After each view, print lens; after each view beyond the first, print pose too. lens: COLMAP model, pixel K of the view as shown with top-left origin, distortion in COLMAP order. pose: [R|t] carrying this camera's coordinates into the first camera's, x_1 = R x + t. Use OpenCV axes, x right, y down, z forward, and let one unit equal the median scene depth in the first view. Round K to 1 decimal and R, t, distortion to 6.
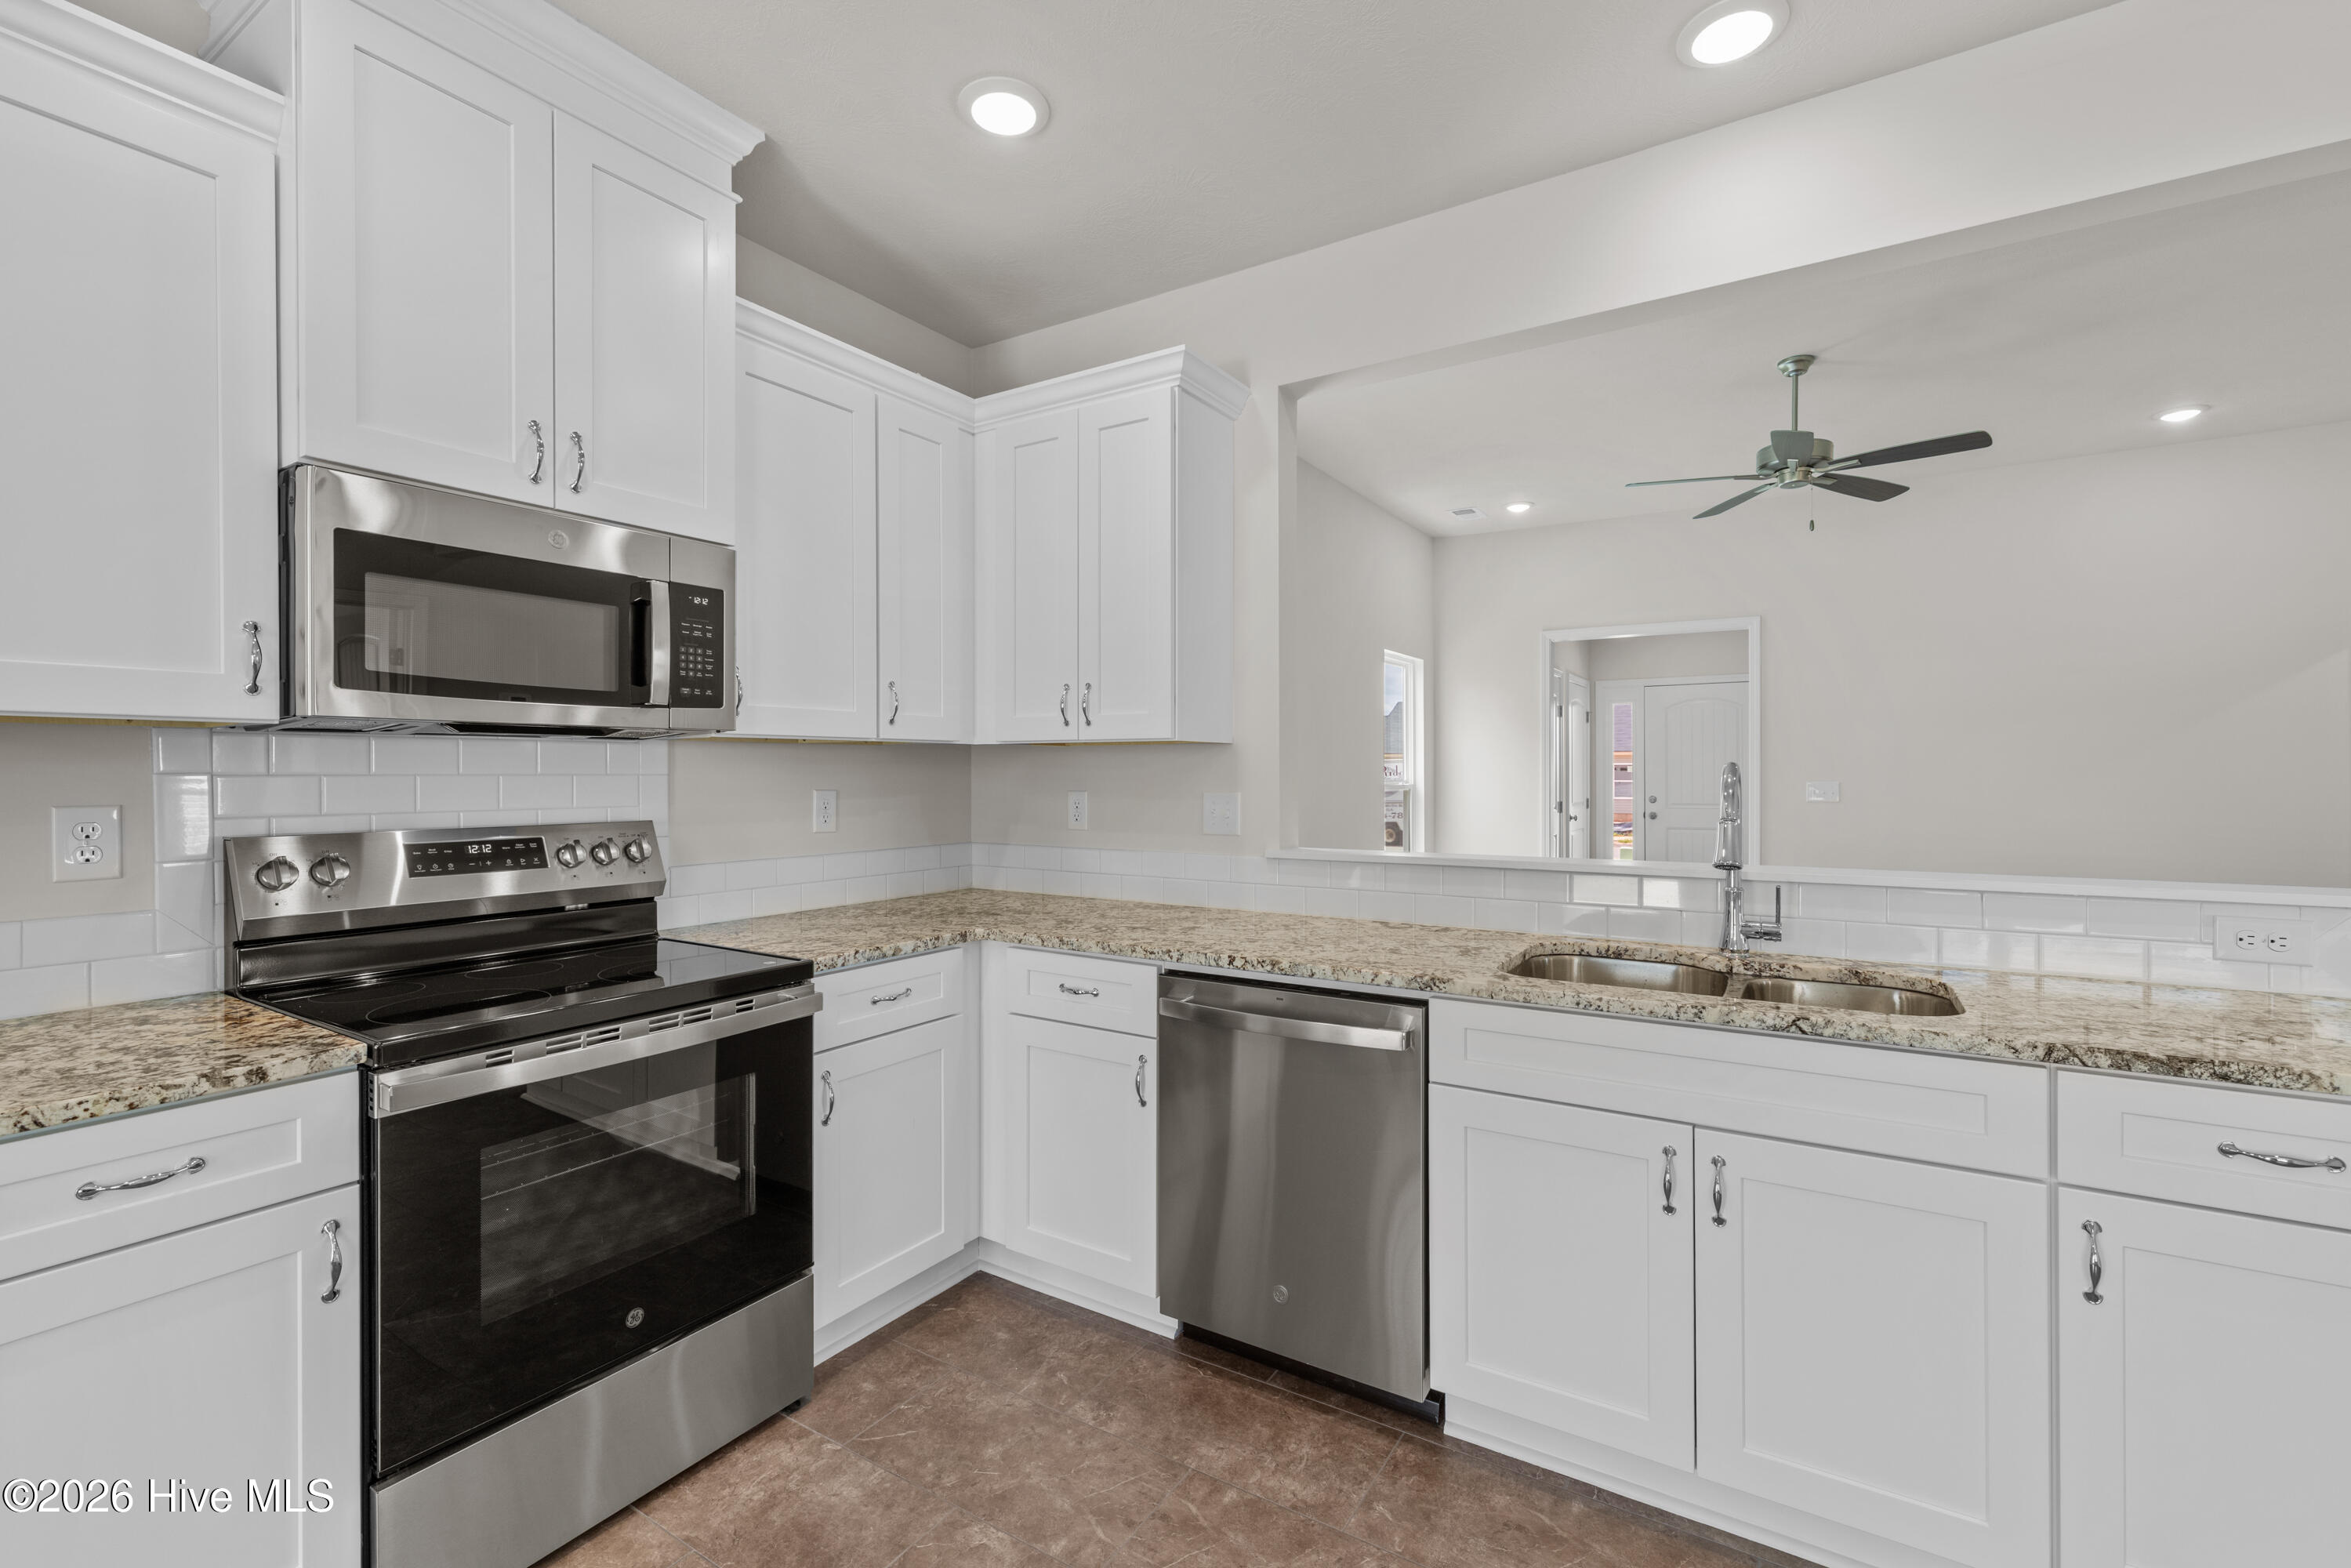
lens RADIAL K [[1013.8, 0, 1178.2], [0, 1013.8, 779.6], [0, 0, 1]] dist [-0.001611, 0.000474]
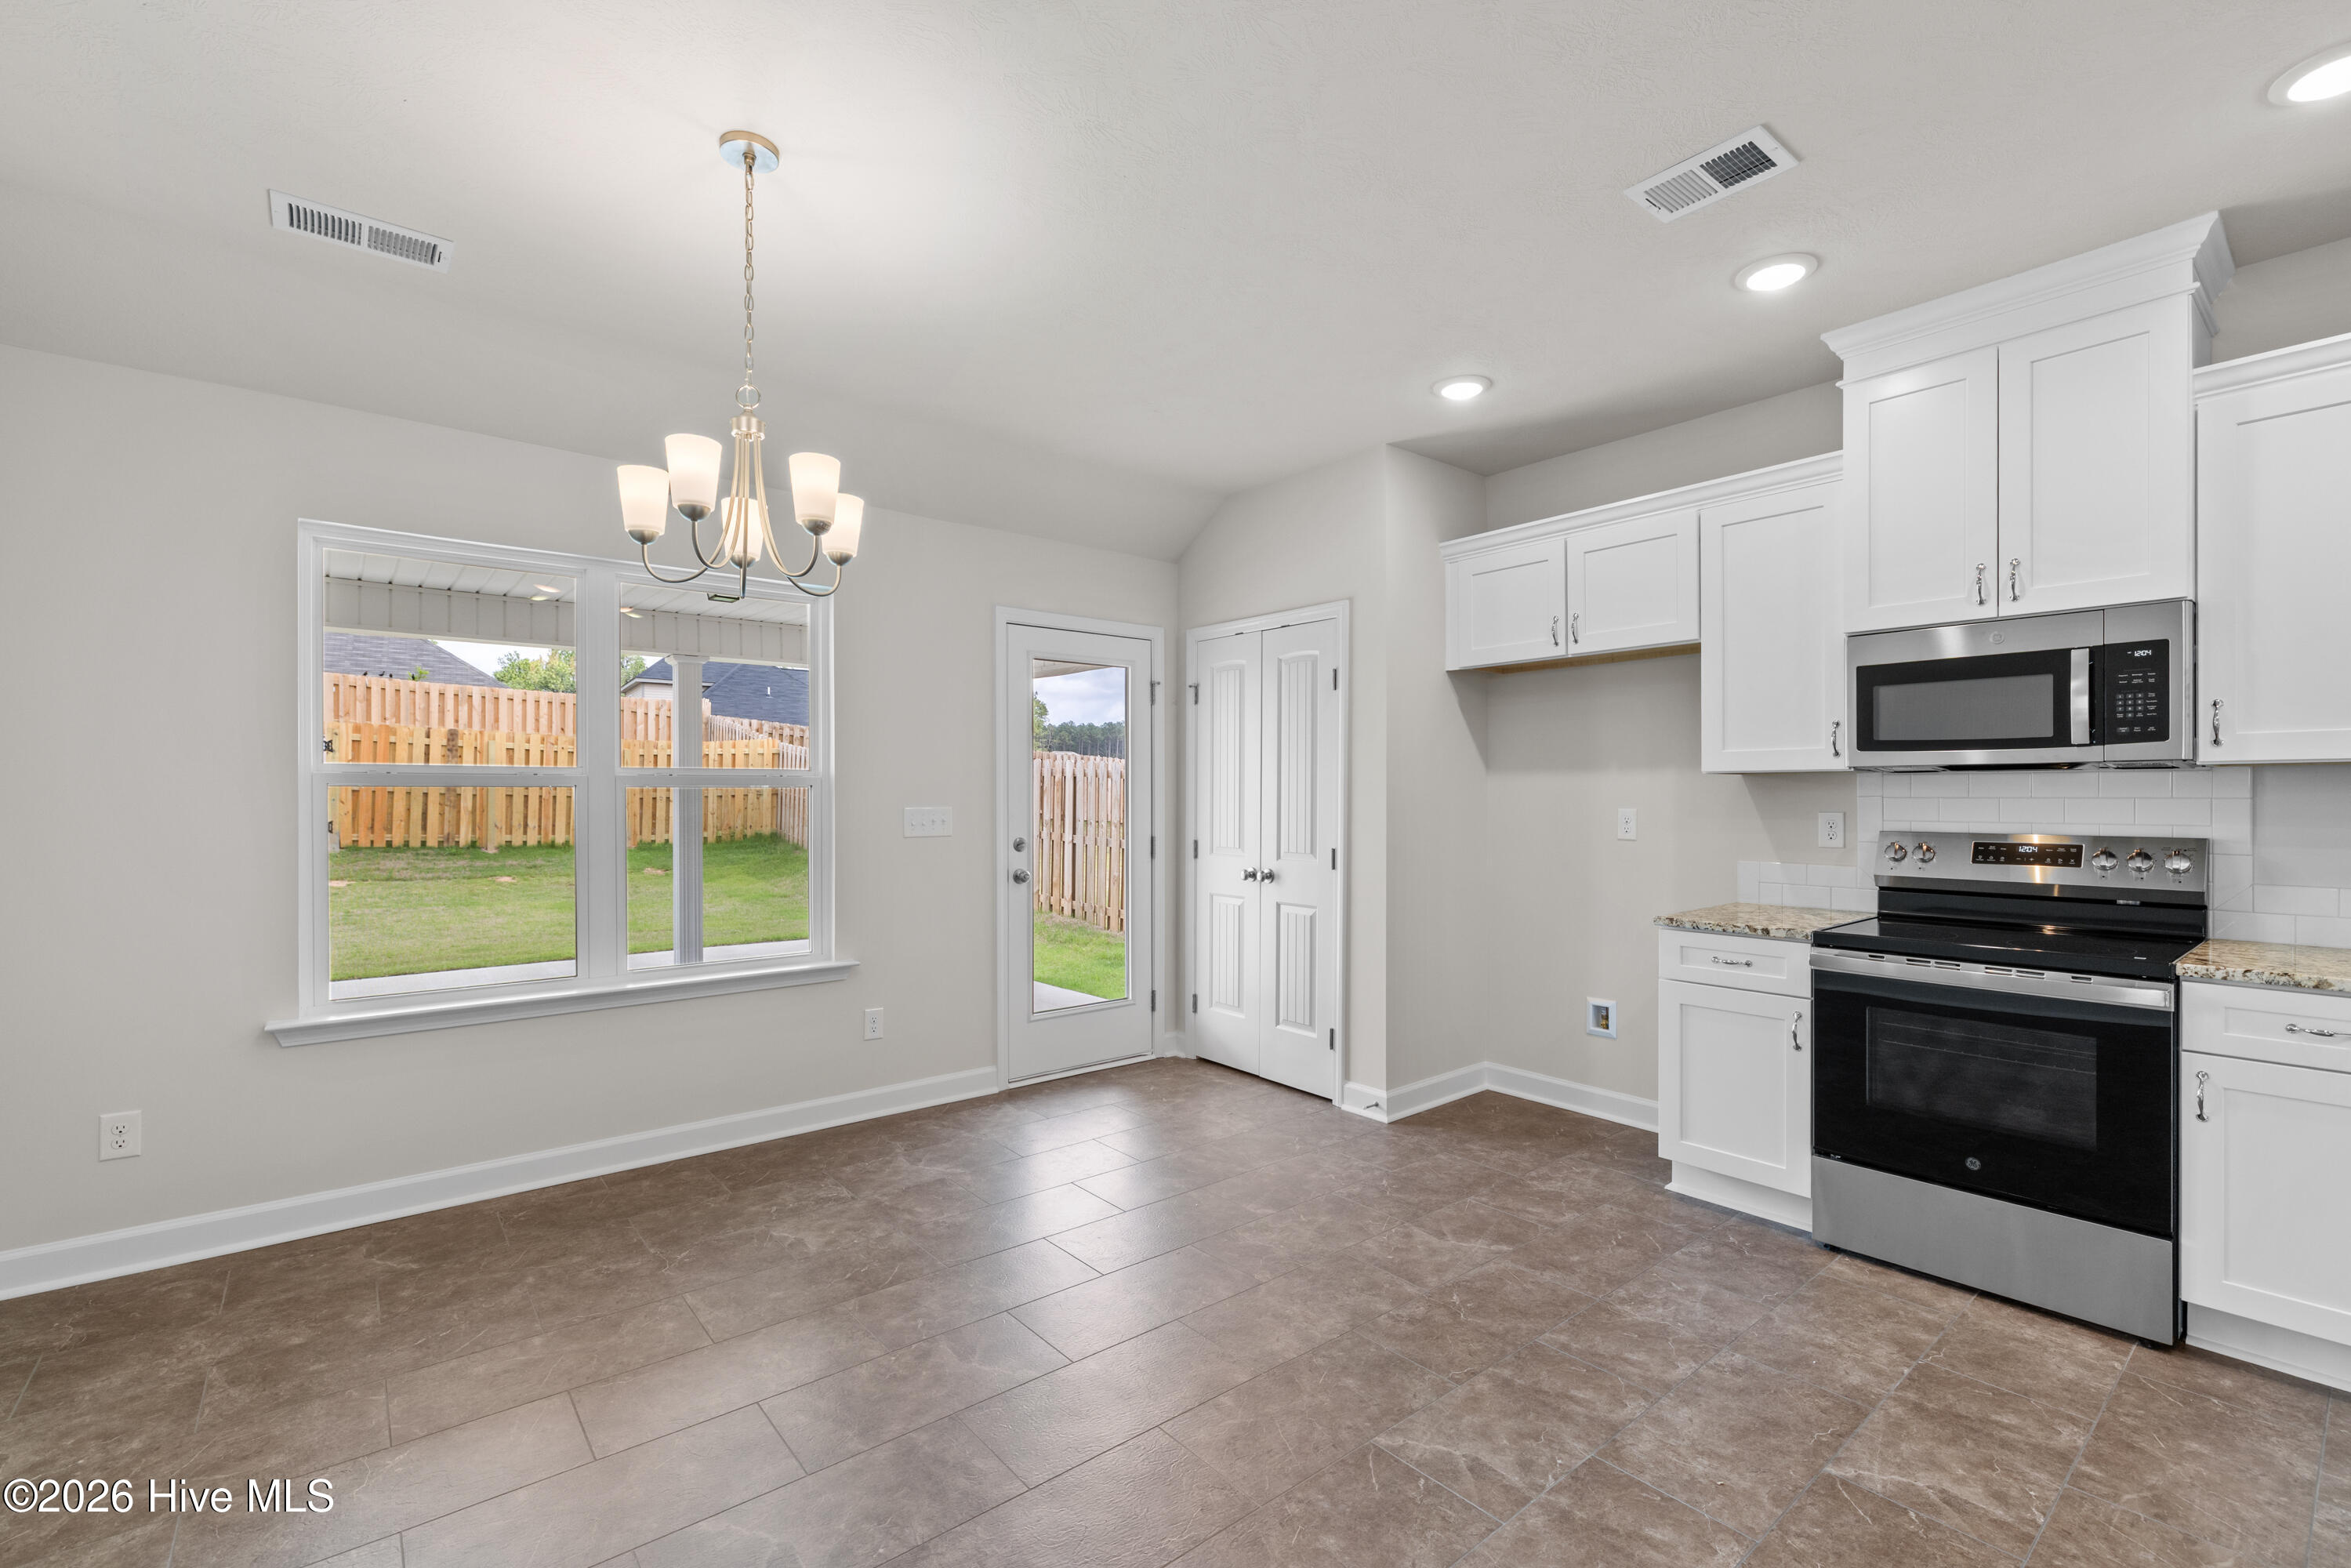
lens RADIAL K [[1018.8, 0, 1179.2], [0, 1018.8, 786.8], [0, 0, 1]] dist [-0.000809, 0.000303]
pose [[-0.311527, -0.005590, -0.950221, 1.046279], [-0.004002, 0.999982, -0.004571, -0.008546], [0.950229, 0.002379, -0.311544, 0.299514]]
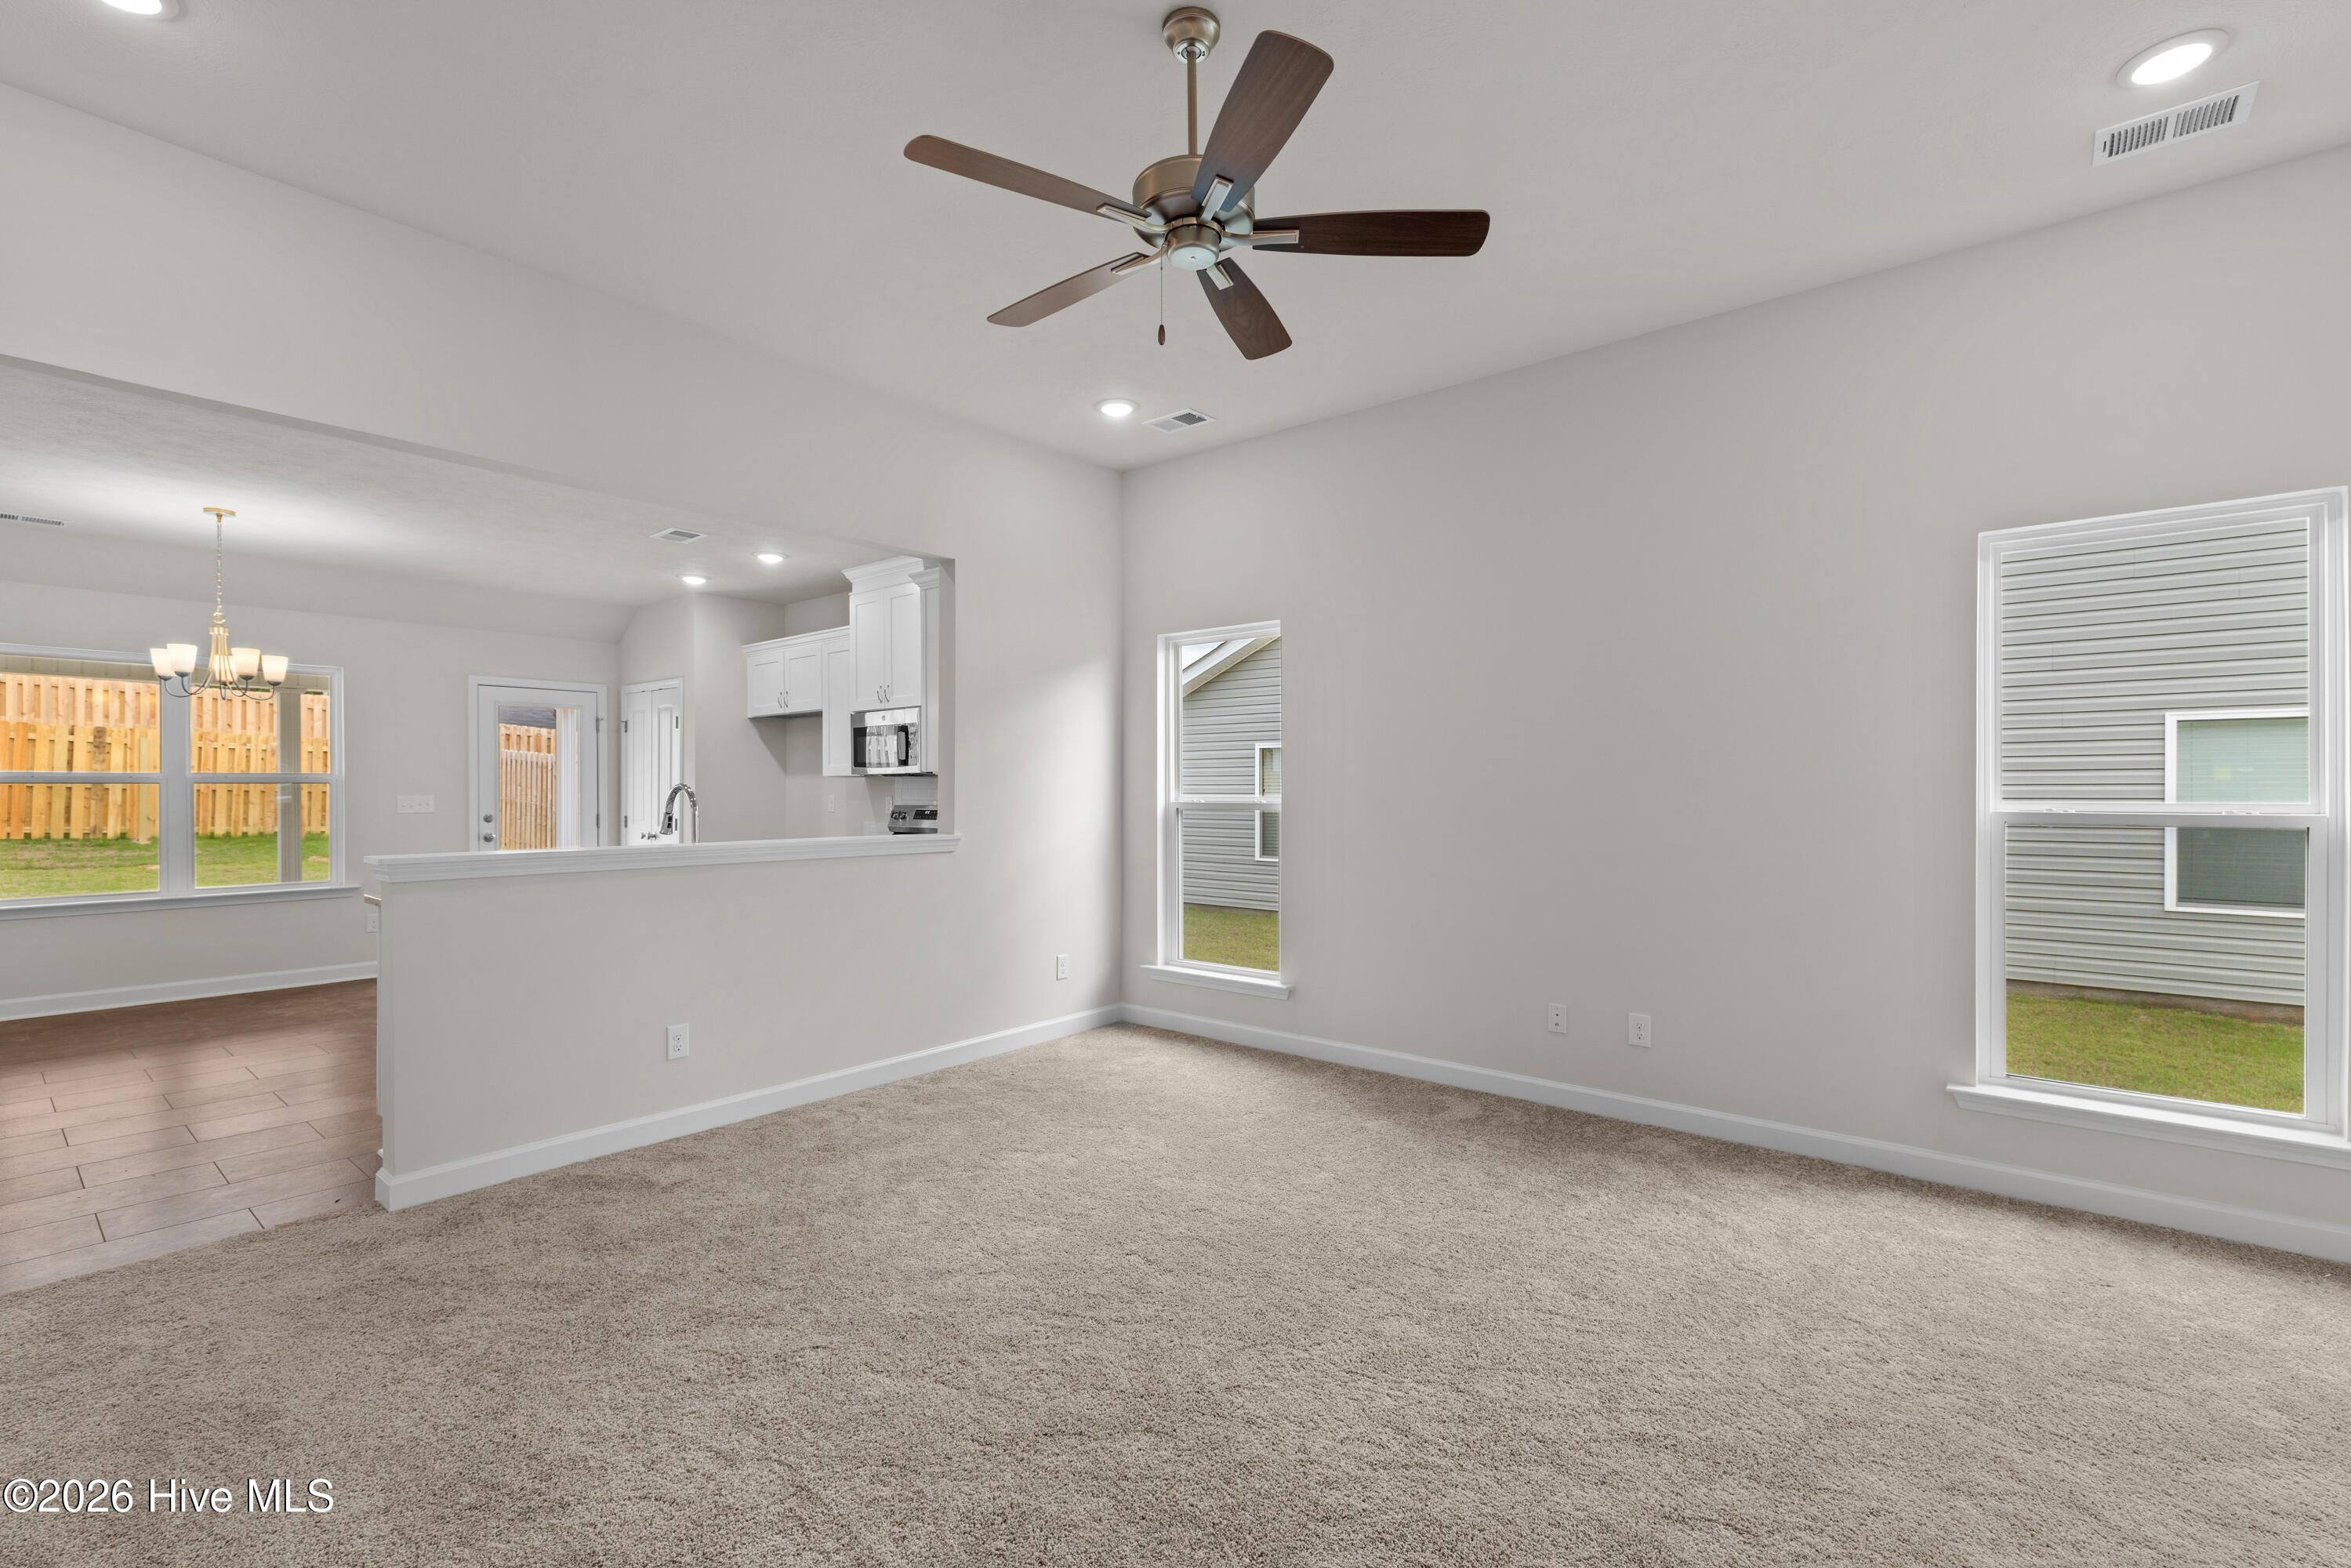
lens RADIAL K [[1032.6, 0, 1188.3], [0, 1032.6, 782.9], [0, 0, 1]] dist [0.002227, 0.000411]
pose [[-0.132606, -0.002994, -0.991164, 2.317480], [-0.003313, 0.999991, -0.002577, -0.017261], [0.991163, 0.002942, -0.132614, 2.150811]]
